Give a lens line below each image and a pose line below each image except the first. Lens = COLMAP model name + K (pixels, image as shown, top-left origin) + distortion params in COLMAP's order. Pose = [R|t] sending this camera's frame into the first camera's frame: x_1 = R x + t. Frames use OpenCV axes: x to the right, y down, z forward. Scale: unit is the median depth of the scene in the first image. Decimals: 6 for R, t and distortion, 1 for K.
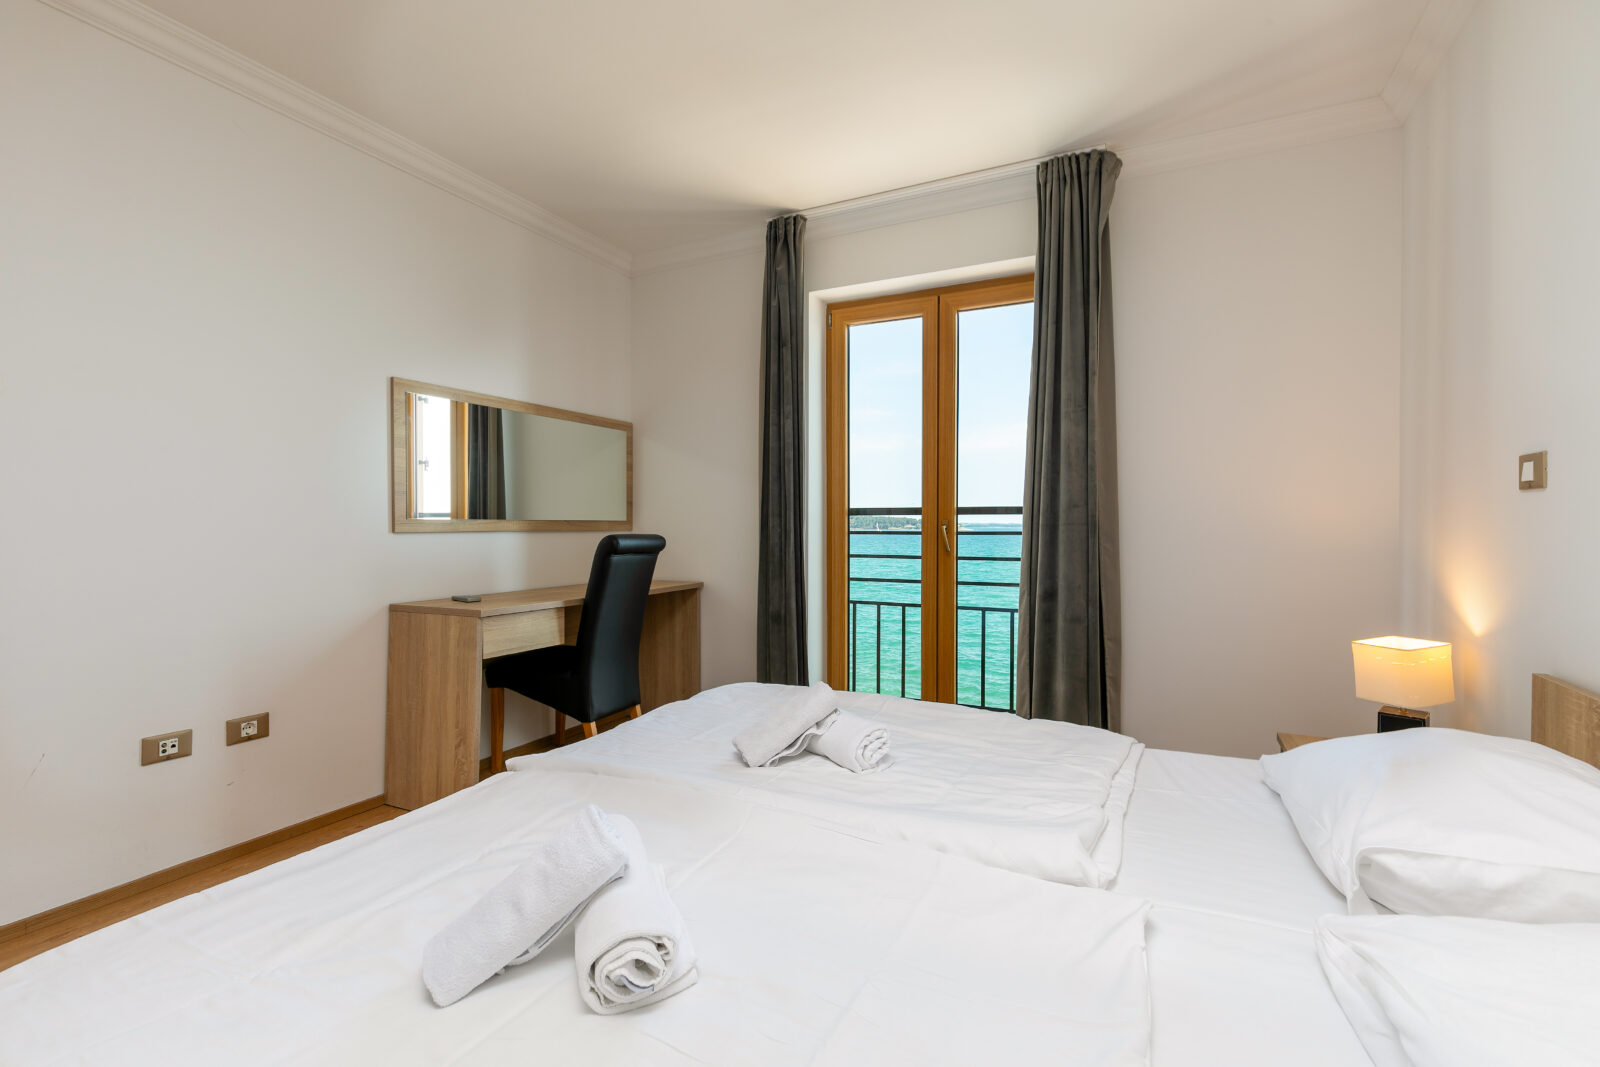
lens RADIAL K [[715.5, 0, 800.0], [0, 715.5, 533.5], [0, 0, 1]] dist [-0.002068, -0.000362]
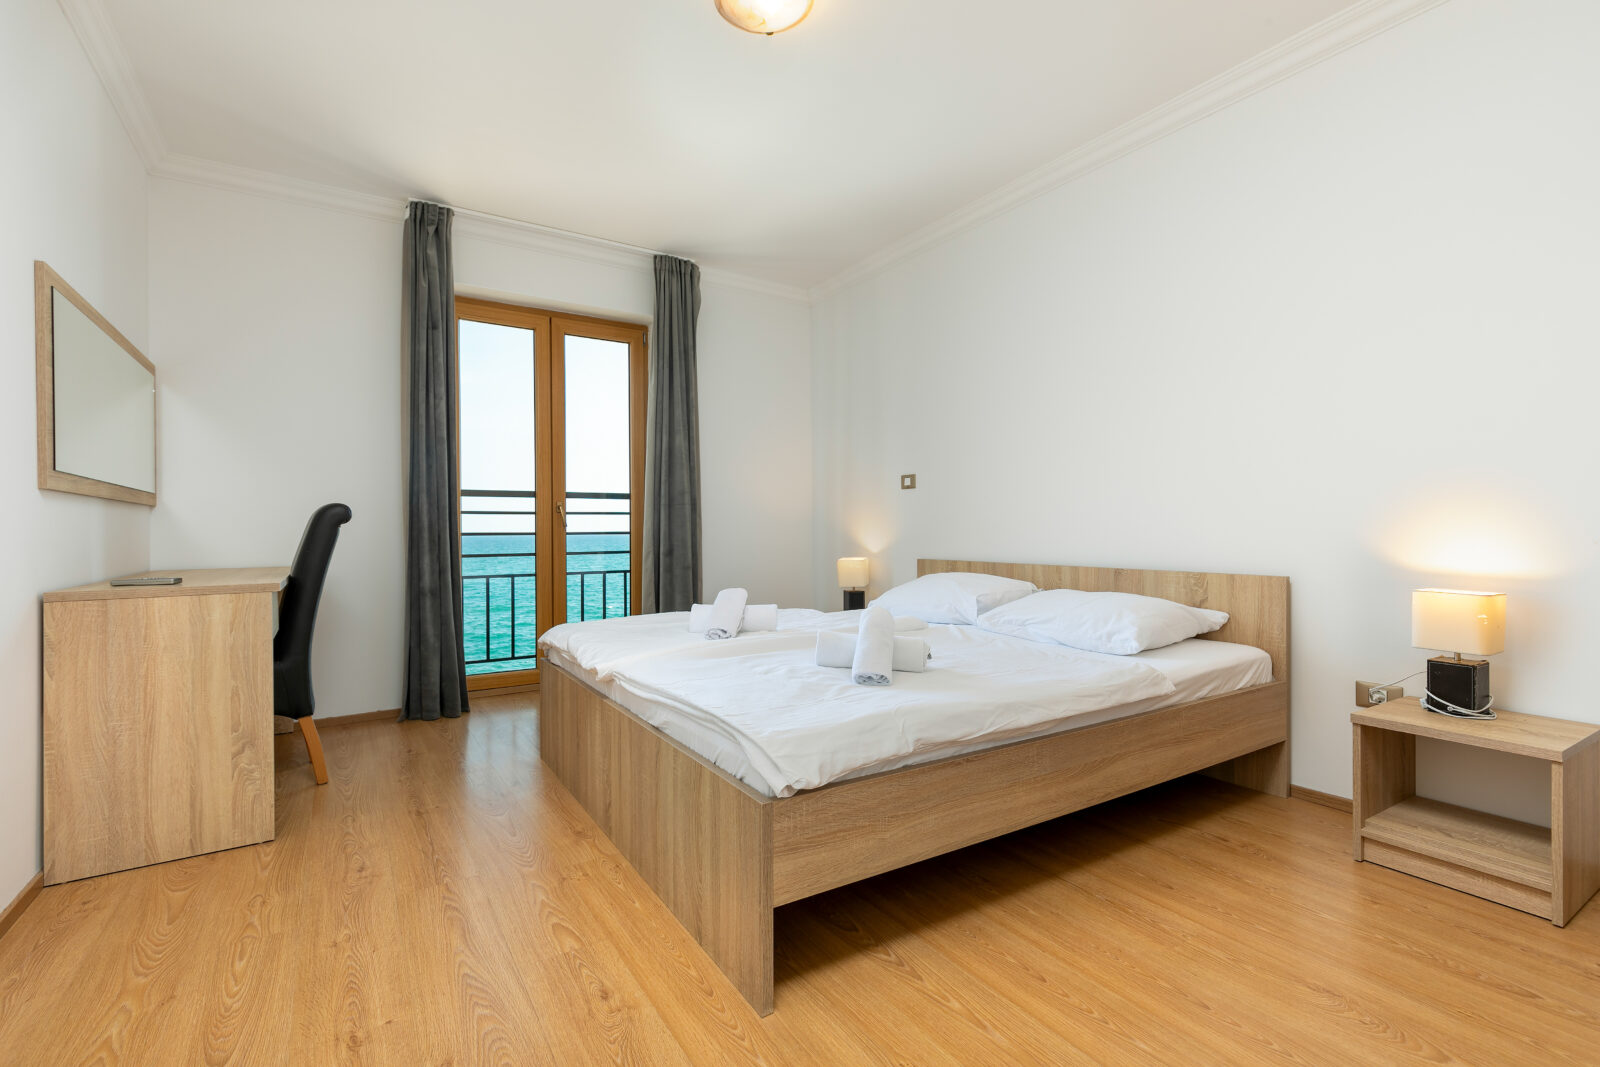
lens RADIAL K [[713.3, 0, 800.0], [0, 713.3, 533.5], [0, 0, 1]] dist [0.002730, -0.000272]
pose [[0.504728, -0.005902, 0.863258, -0.648850], [0.018602, 0.999819, -0.004040, 0.047818], [-0.863078, 0.018098, 0.504746, 0.027822]]
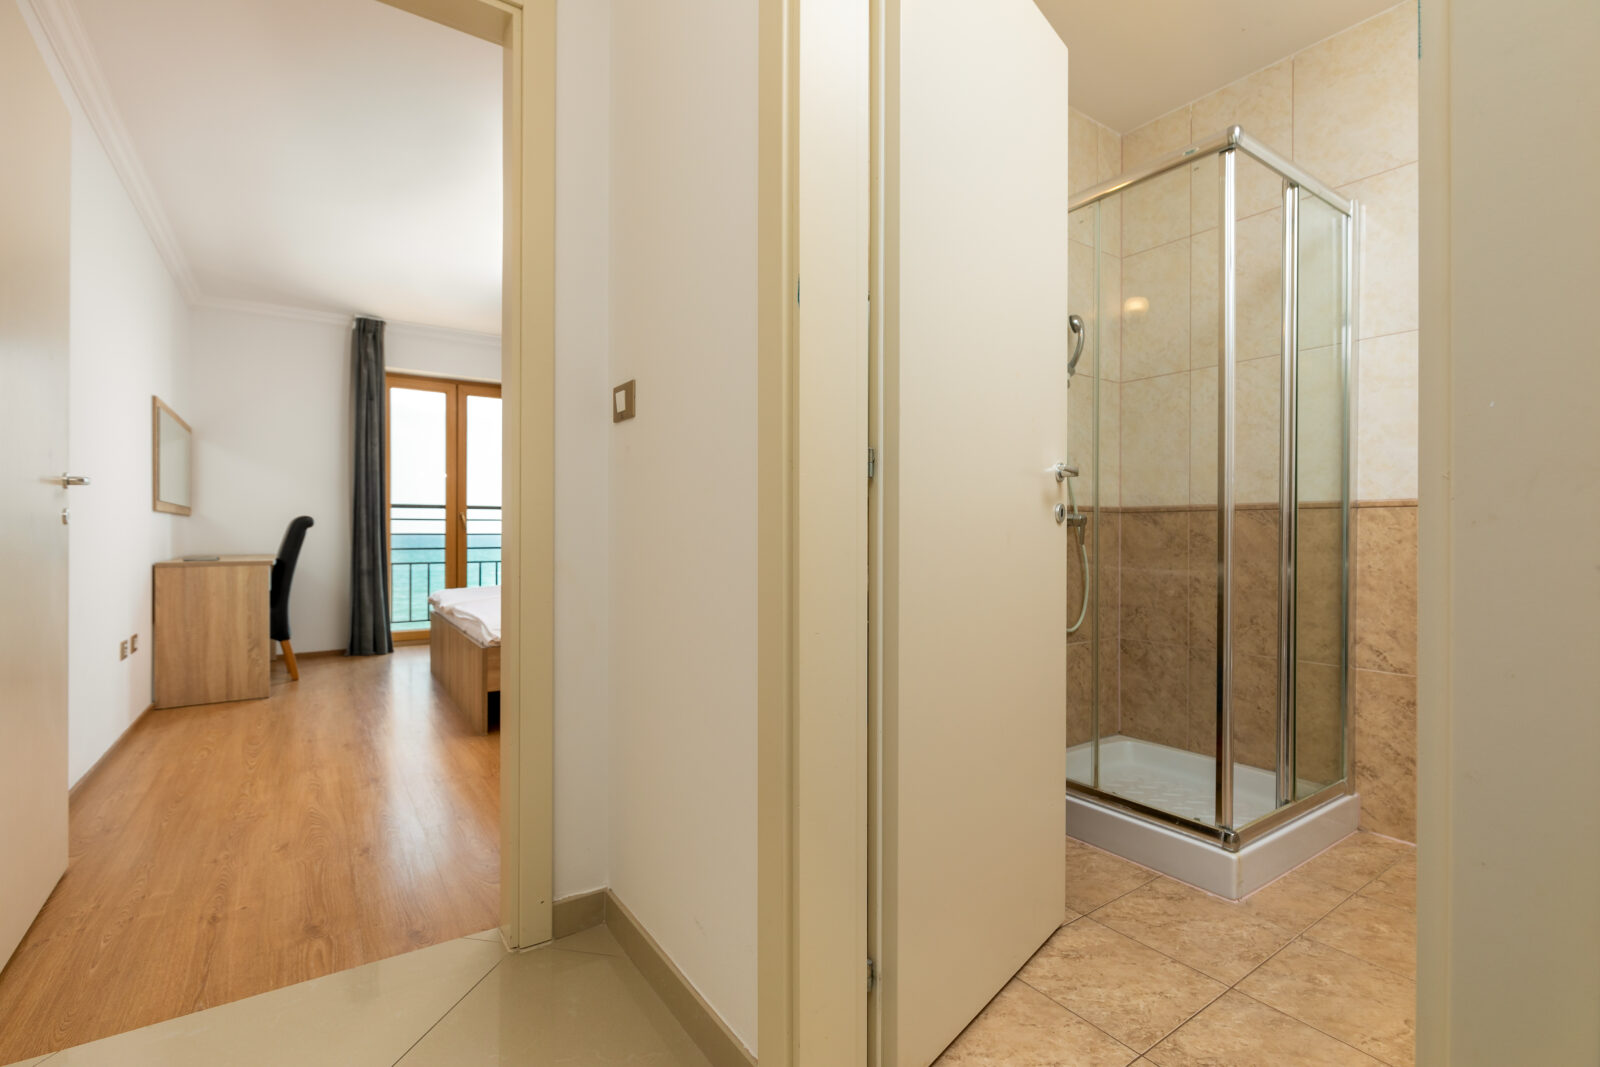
lens RADIAL K [[715.5, 0, 800.0], [0, 715.5, 533.5], [0, 0, 1]] dist [-0.002068, -0.000362]
pose [[0.479408, 0.000109, 0.877592, -0.954943], [0.009588, 0.999940, -0.005361, 0.050849], [-0.877540, 0.010984, 0.479378, -0.583786]]
